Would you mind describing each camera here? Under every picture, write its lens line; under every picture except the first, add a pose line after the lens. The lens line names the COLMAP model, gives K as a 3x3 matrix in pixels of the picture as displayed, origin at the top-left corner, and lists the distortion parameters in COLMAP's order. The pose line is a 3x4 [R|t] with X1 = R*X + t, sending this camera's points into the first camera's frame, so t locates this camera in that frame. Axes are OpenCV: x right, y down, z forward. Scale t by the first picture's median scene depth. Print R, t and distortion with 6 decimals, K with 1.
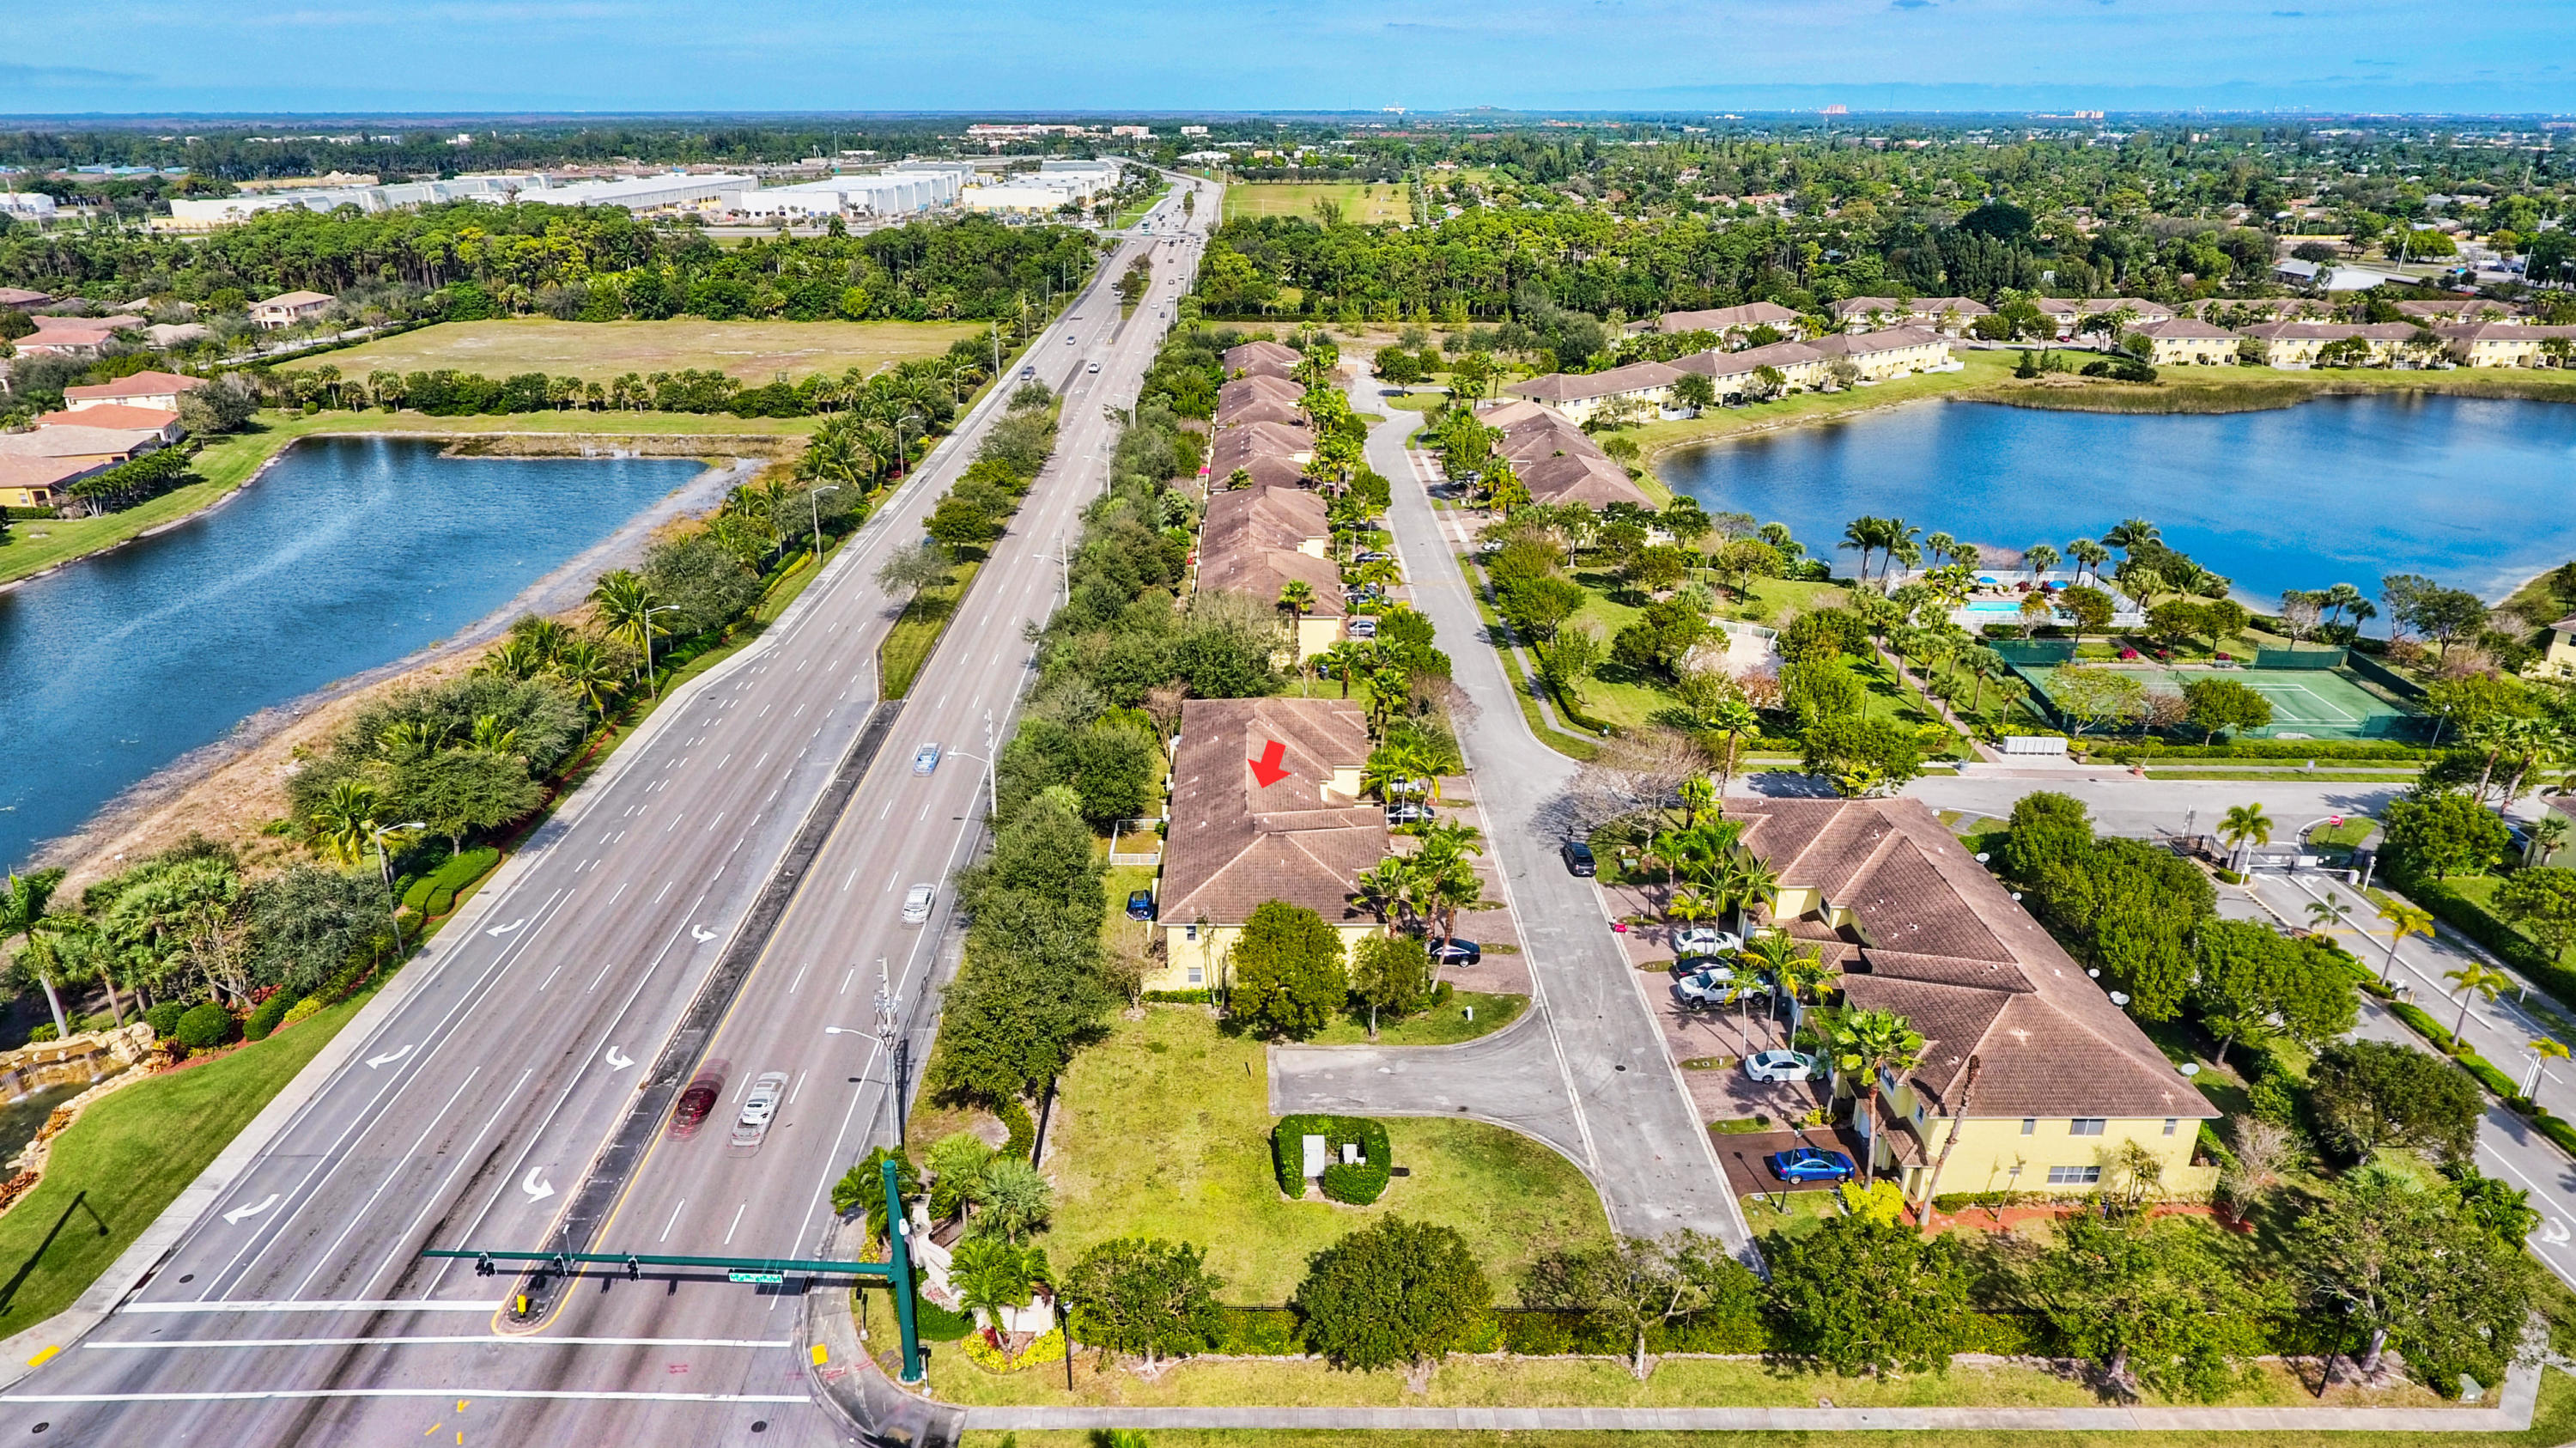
lens RADIAL K [[1539.7, 0, 1256.6], [0, 1539.7, 728.9], [0, 0, 1]] dist [0.000219, -0.000365]
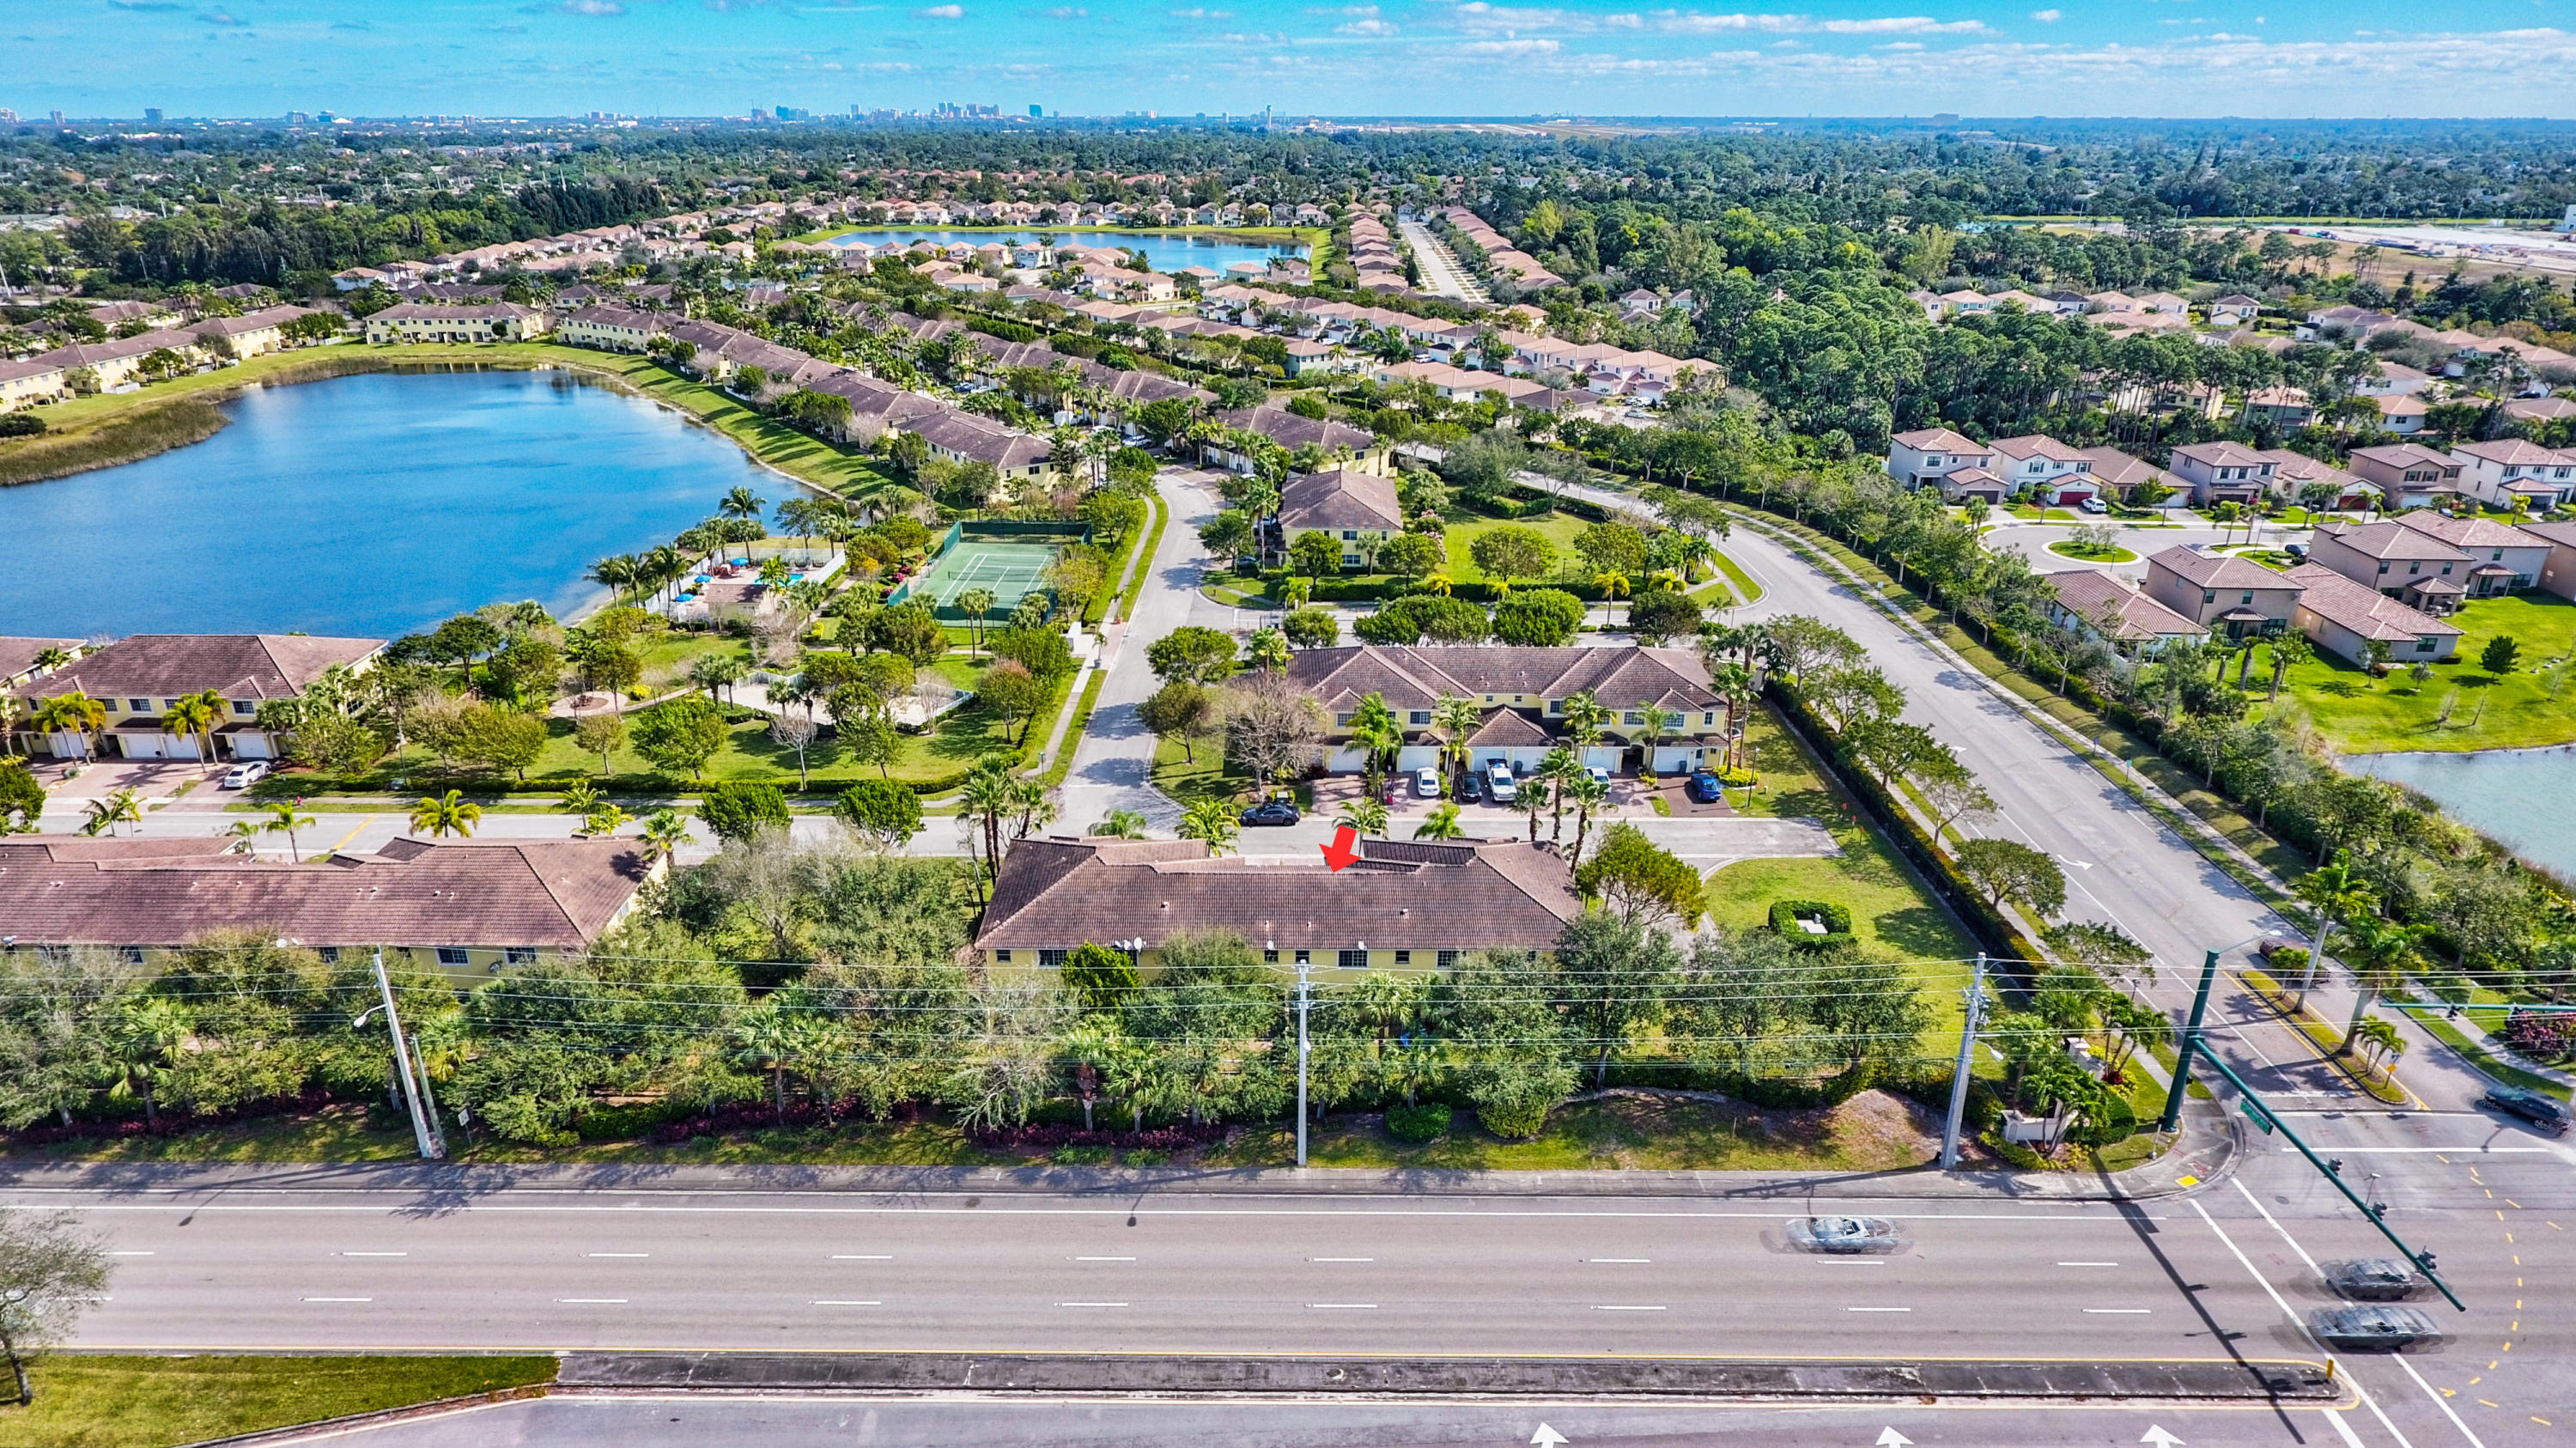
lens RADIAL K [[1516.3, 0, 1253.0], [0, 1516.3, 724.4], [0, 0, 1]] dist [-0.002704, -0.001731]
pose [[0.008808, -0.374089, 0.927351, -0.309623], [0.375828, 0.860632, 0.343606, -0.140500], [-0.926647, 0.345498, 0.148174, 0.344803]]
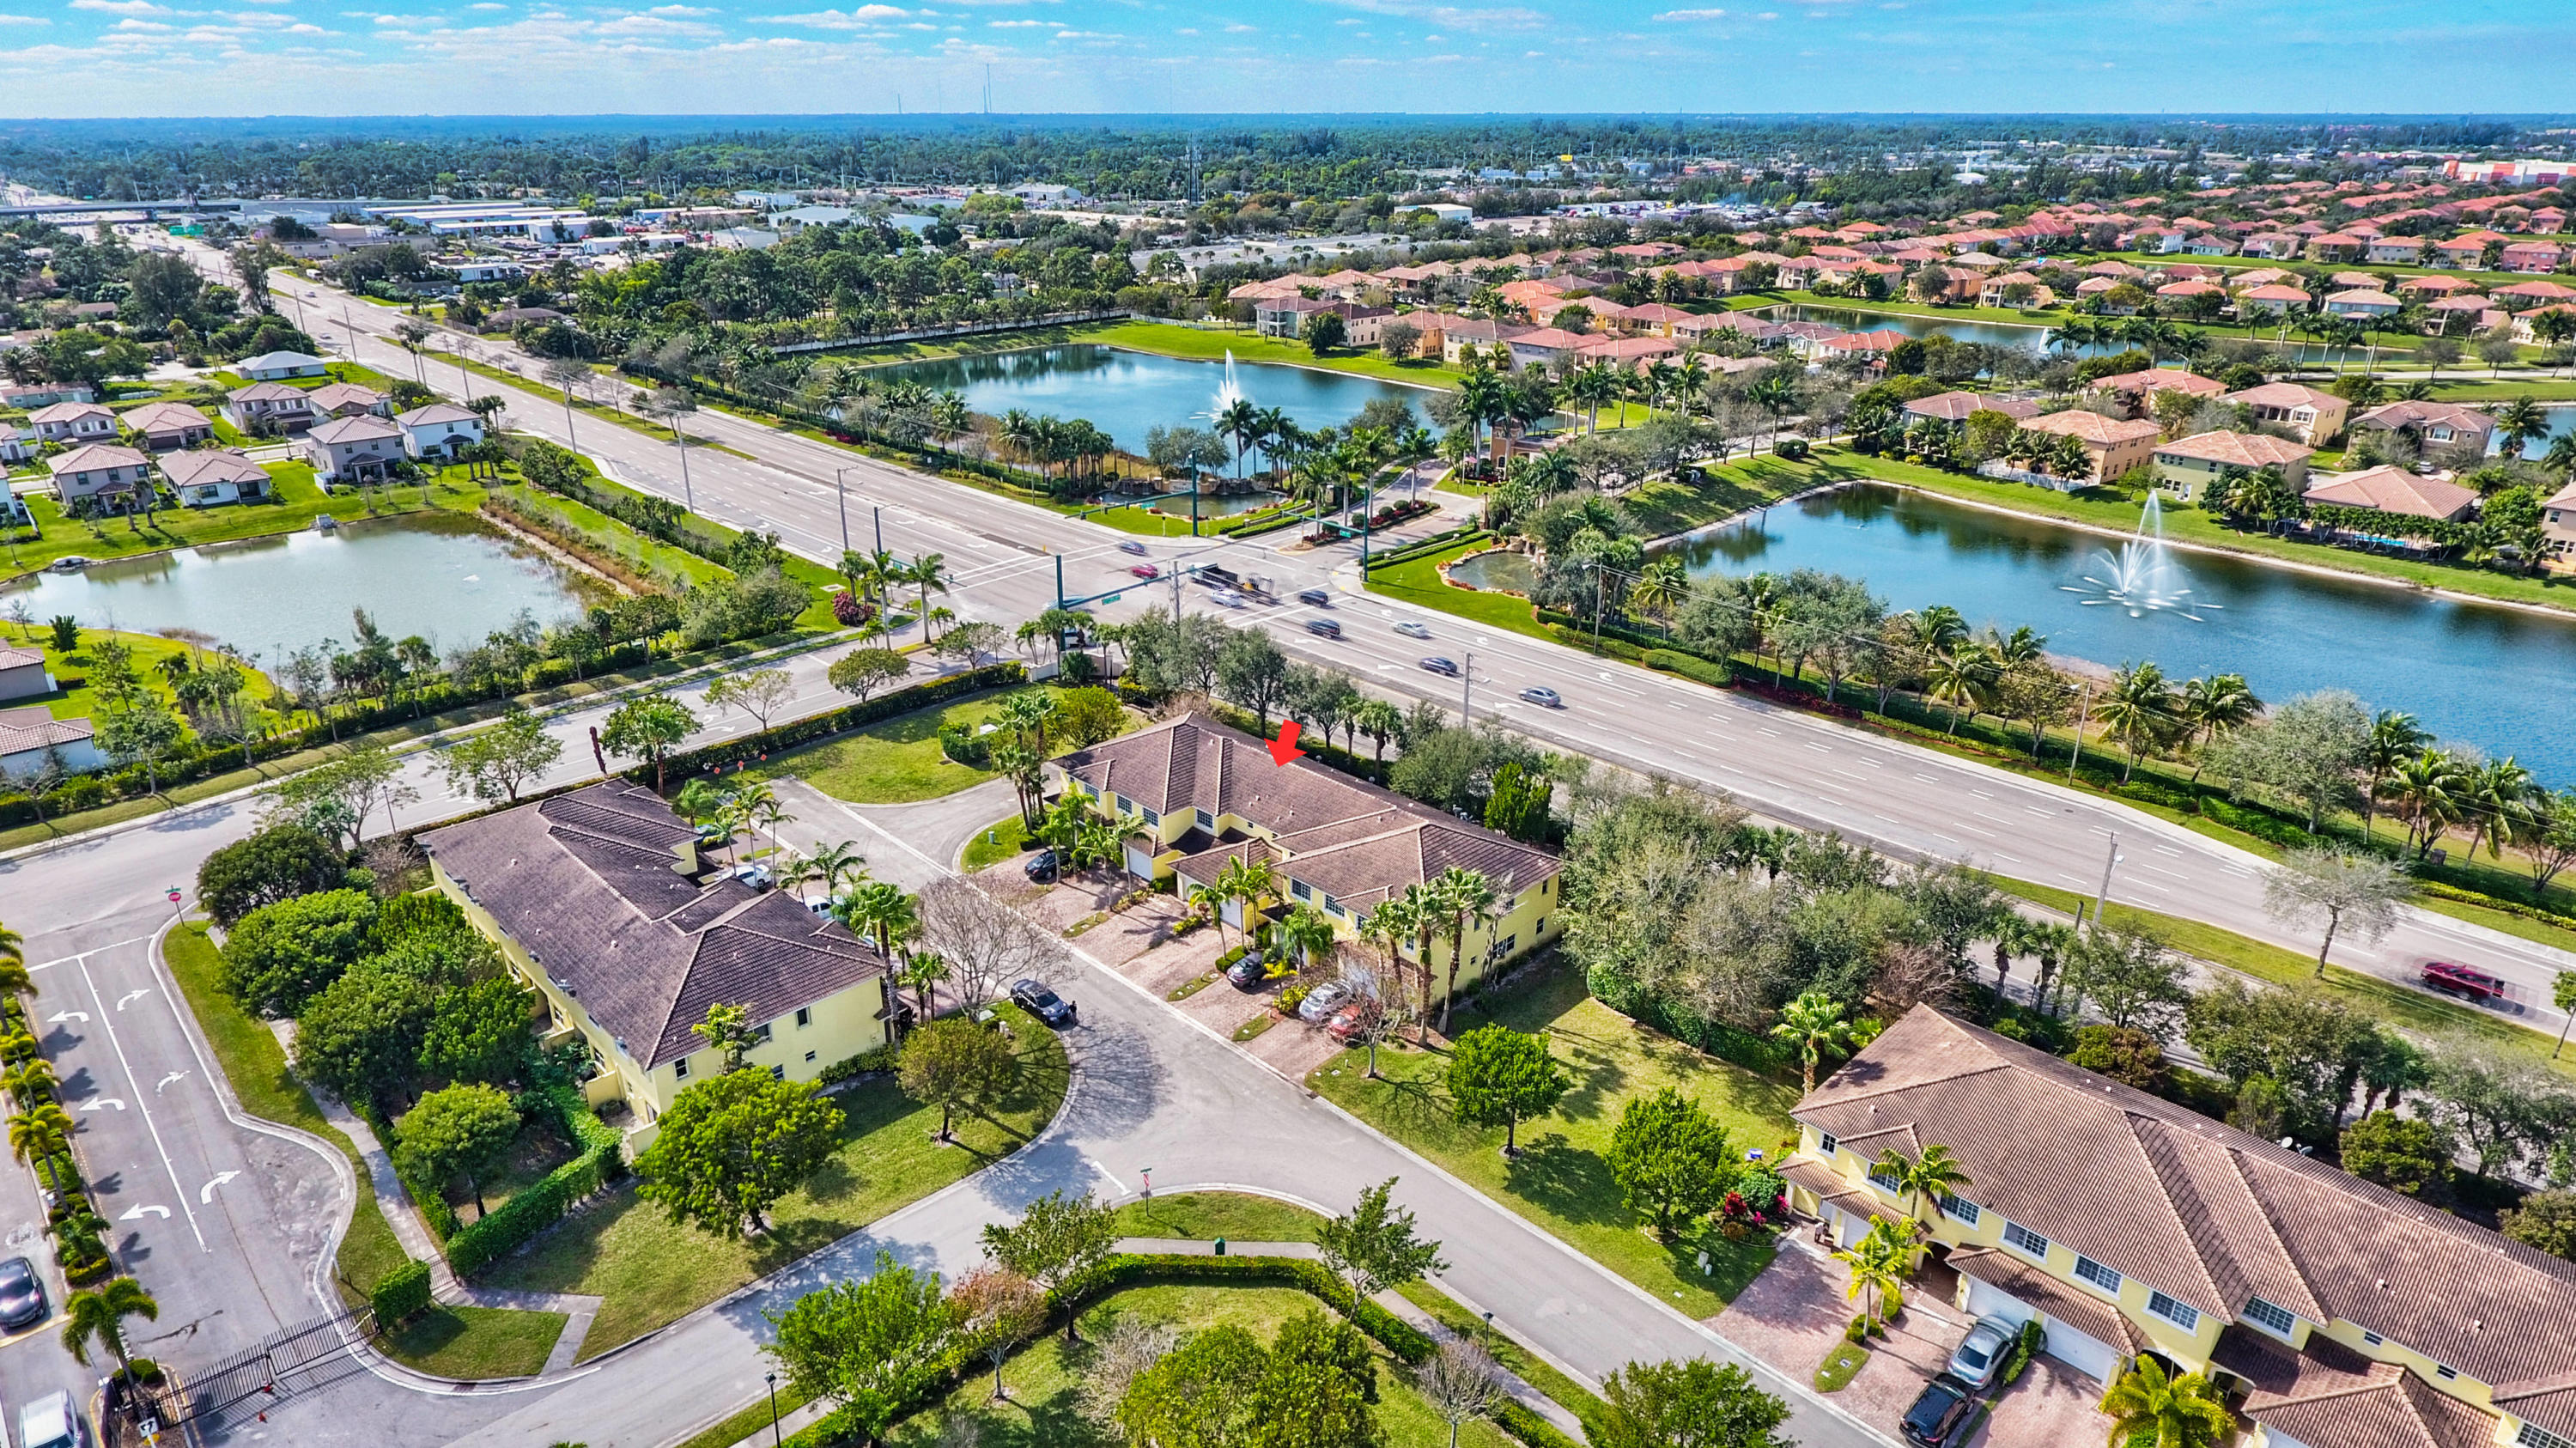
lens RADIAL K [[1522.6, 0, 1255.4], [0, 1522.6, 719.6], [0, 0, 1]] dist [-0.003479, -0.001047]
pose [[-0.722900, 0.260339, -0.640030, 0.255454], [-0.256698, 0.758813, 0.598589, -0.231938], [0.641499, 0.597015, -0.481718, 0.572640]]
